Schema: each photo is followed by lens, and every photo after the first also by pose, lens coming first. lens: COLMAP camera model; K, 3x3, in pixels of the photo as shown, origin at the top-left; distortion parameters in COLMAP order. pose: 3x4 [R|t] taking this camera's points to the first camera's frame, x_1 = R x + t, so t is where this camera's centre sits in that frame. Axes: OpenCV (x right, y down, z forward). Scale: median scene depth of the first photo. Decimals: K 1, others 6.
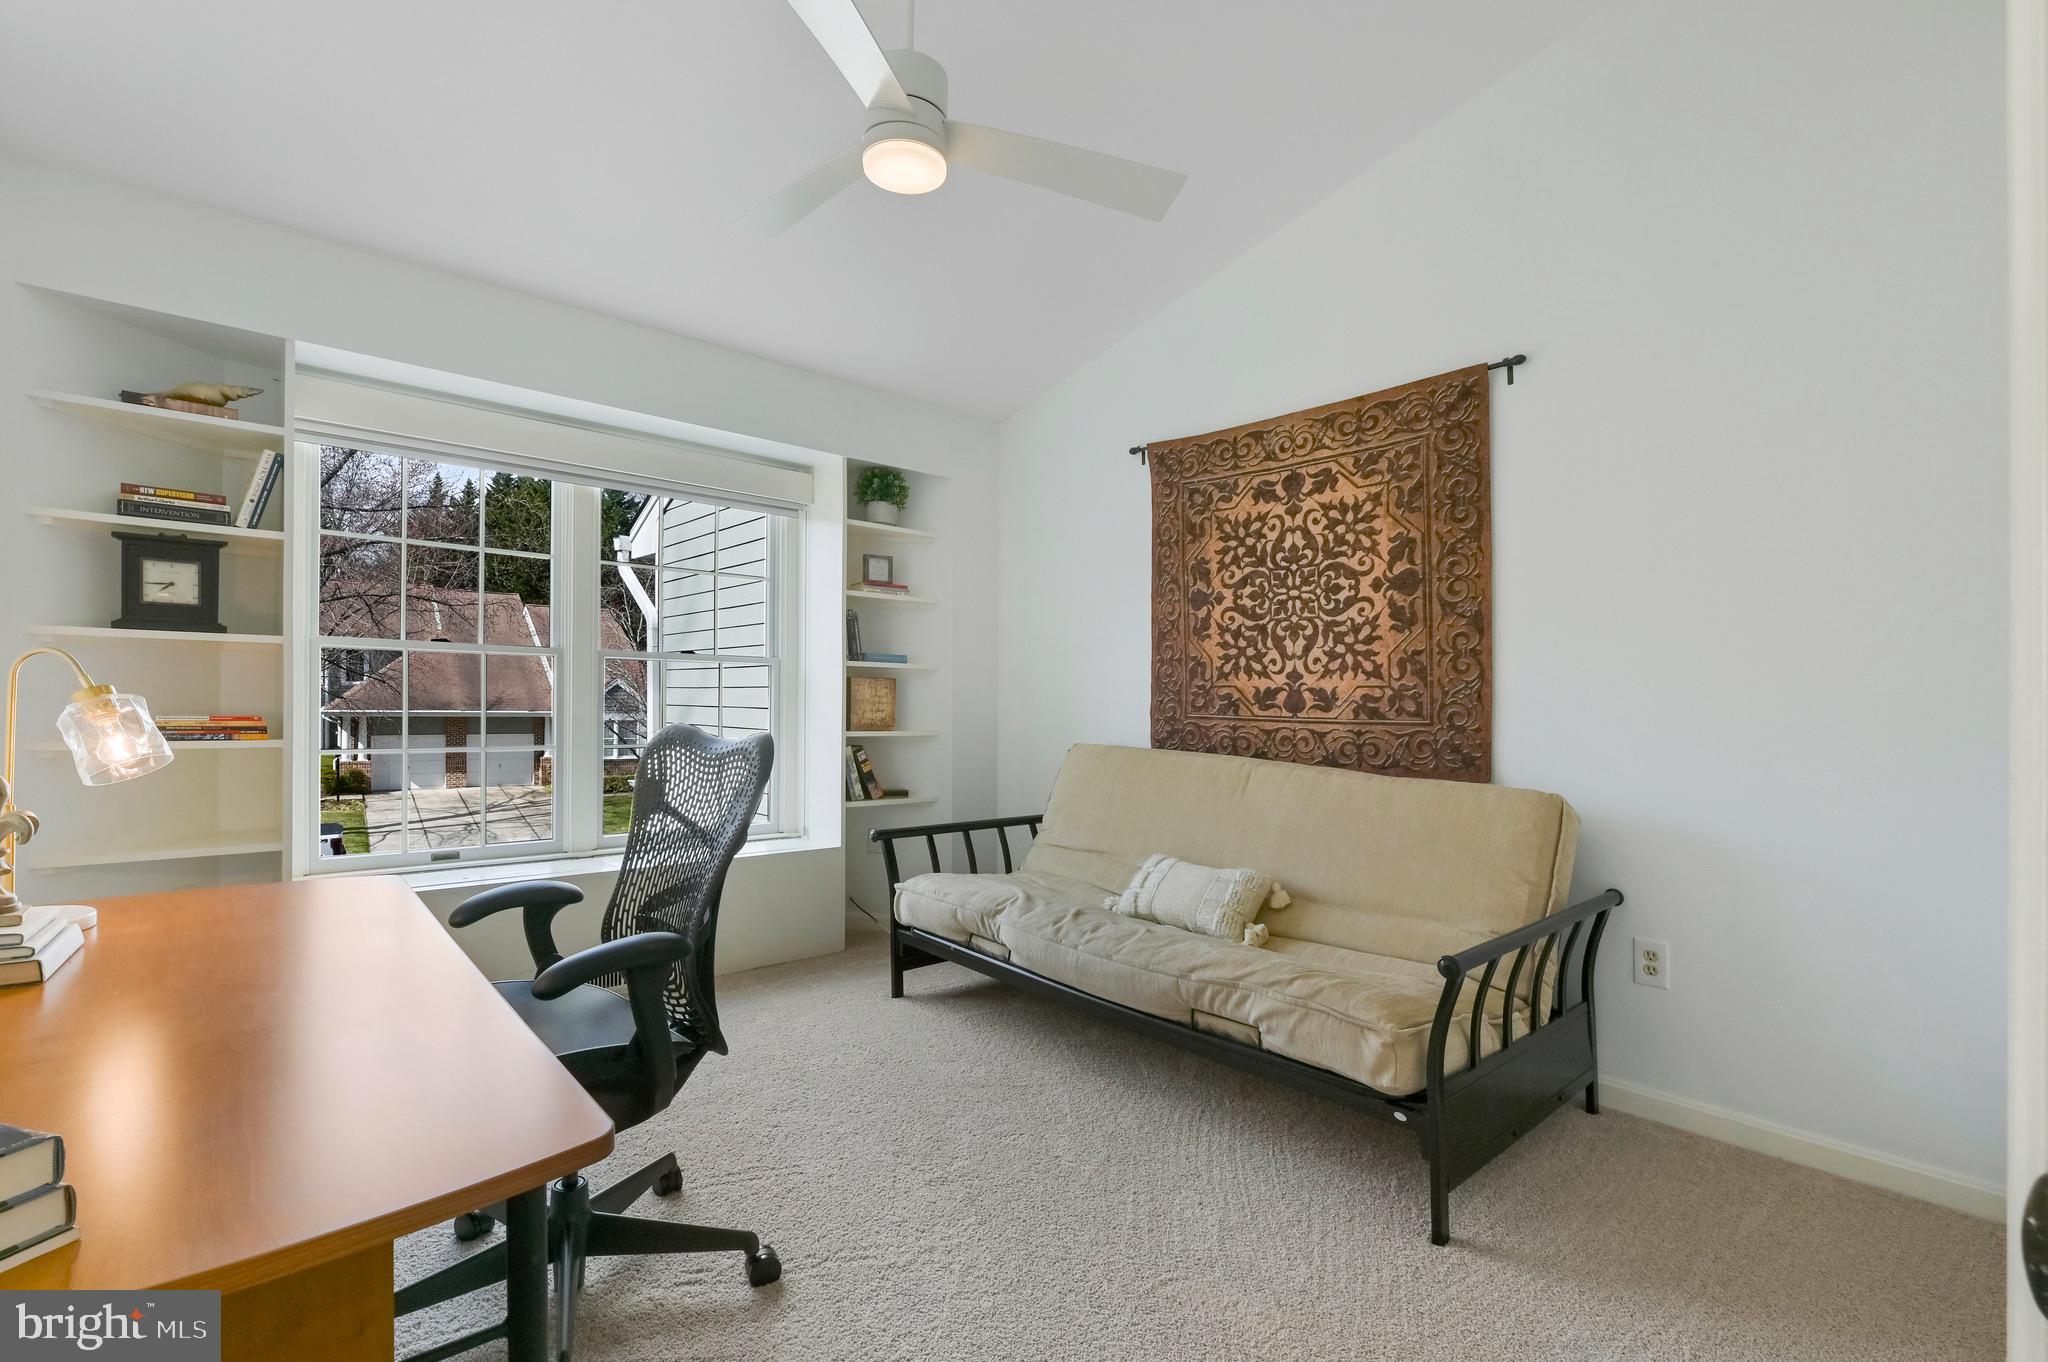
lens RADIAL K [[901.2, 0, 1013.5], [0, 901.2, 697.8], [0, 0, 1]] dist [-0.007479, -0.001691]
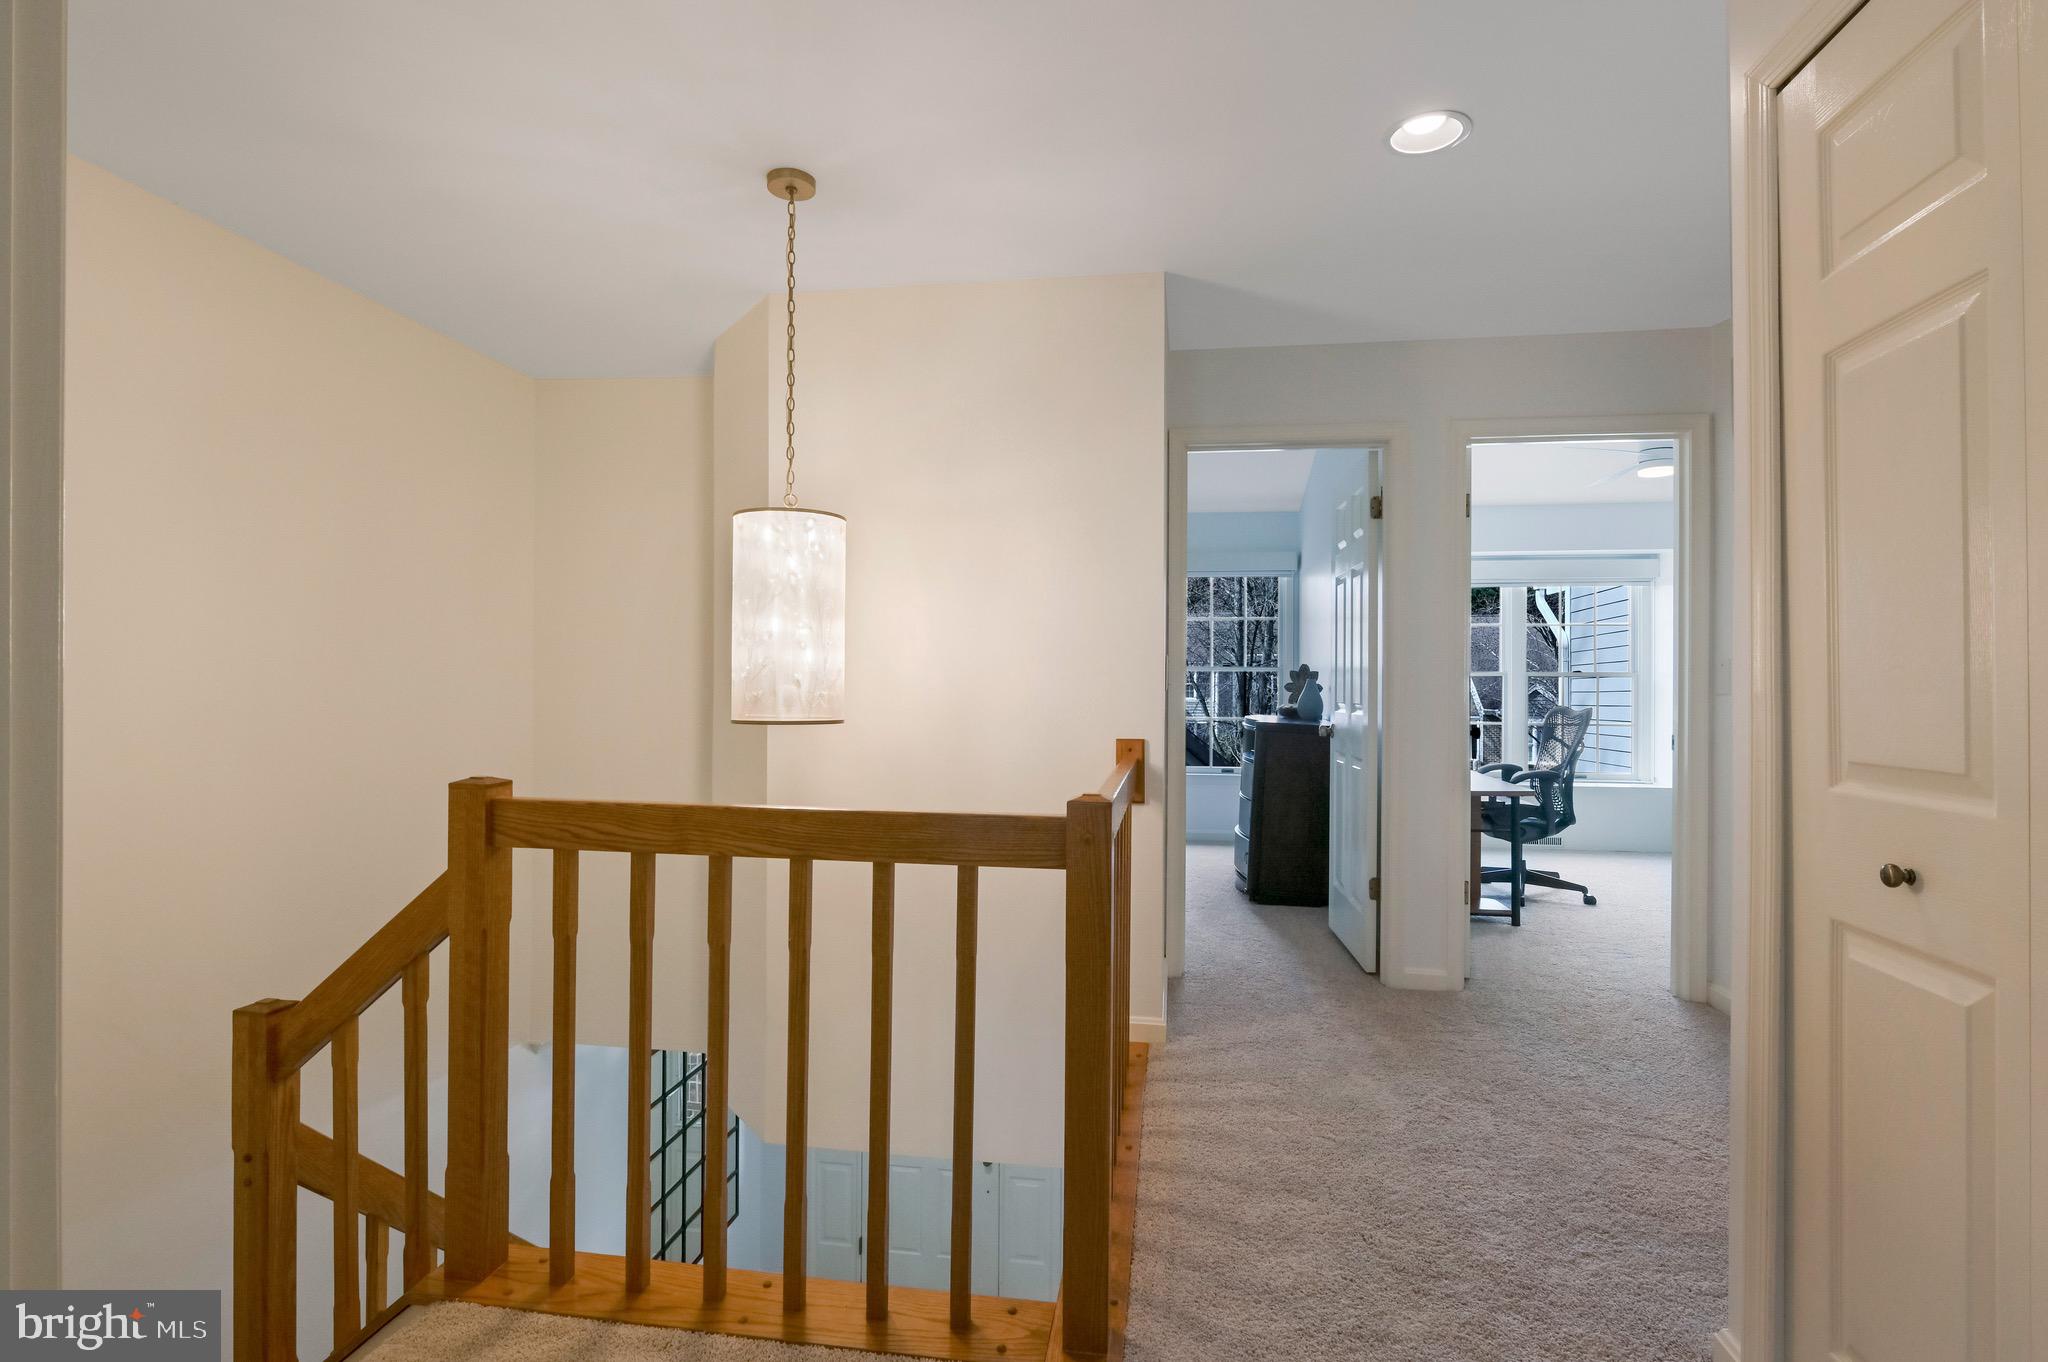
lens RADIAL K [[1001.9, 0, 1038.7], [0, 1001.9, 694.7], [0, 0, 1]] dist [-0.005463, 0.000273]
pose [[0.640886, -0.008867, -0.767585, 0.777976], [0.001857, 0.999948, -0.010000, 0.017381], [0.767634, 0.004984, 0.640869, -1.773899]]
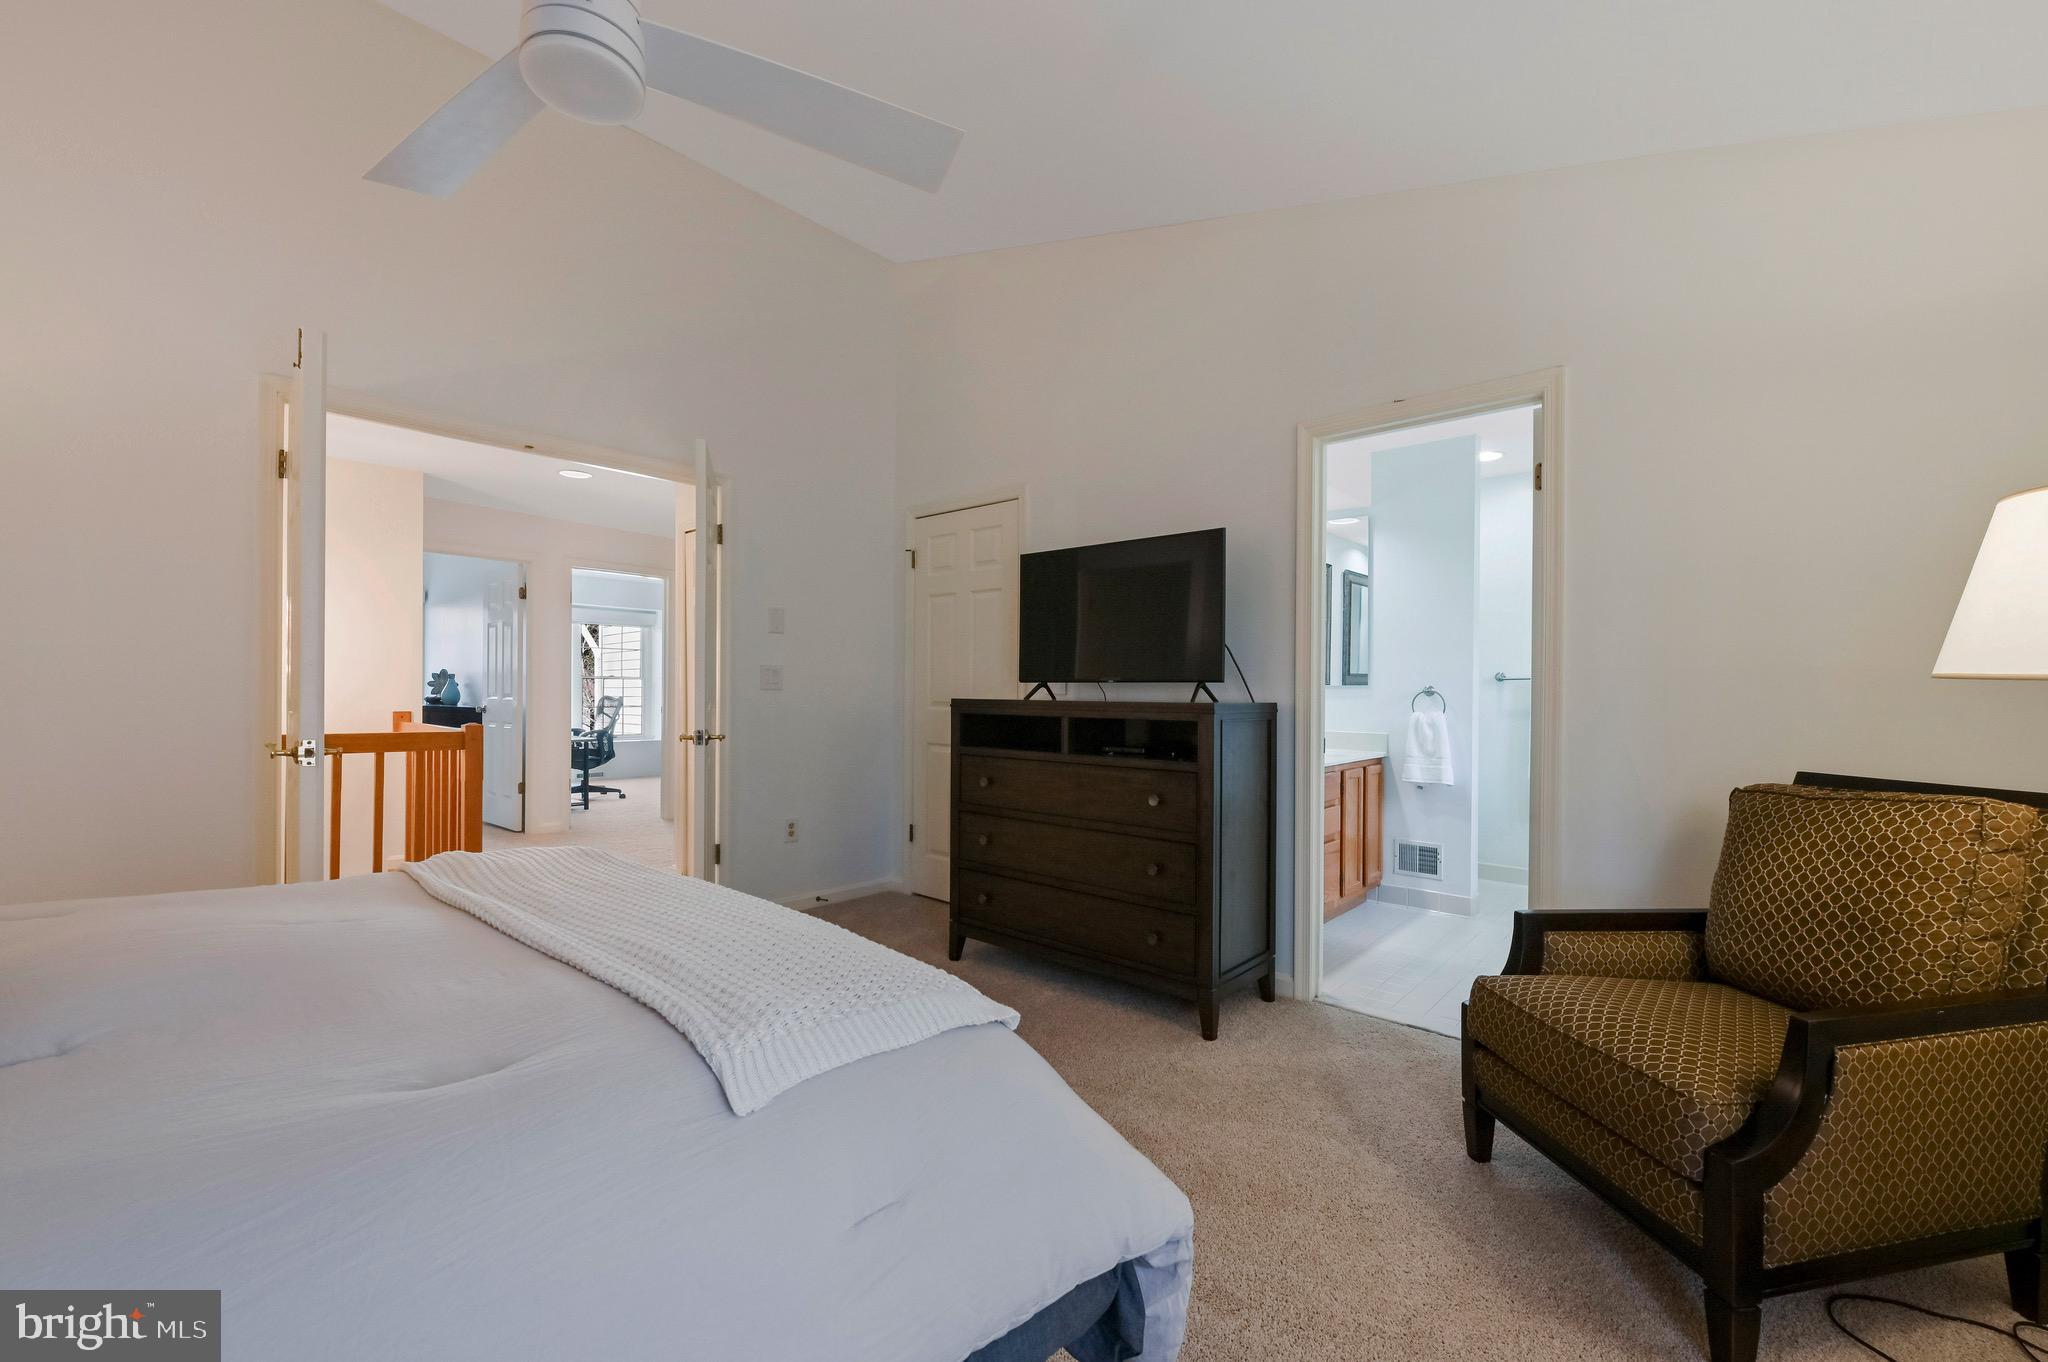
lens RADIAL K [[830.6, 0, 1003.5], [0, 830.6, 698.0], [0, 0, 1]] dist [-0.012189, 0.000899]
pose [[0.996983, -0.007089, 0.077299, 1.238272], [0.006837, 0.999970, 0.003531, 0.034110], [-0.077322, -0.002992, 0.997002, -3.161499]]
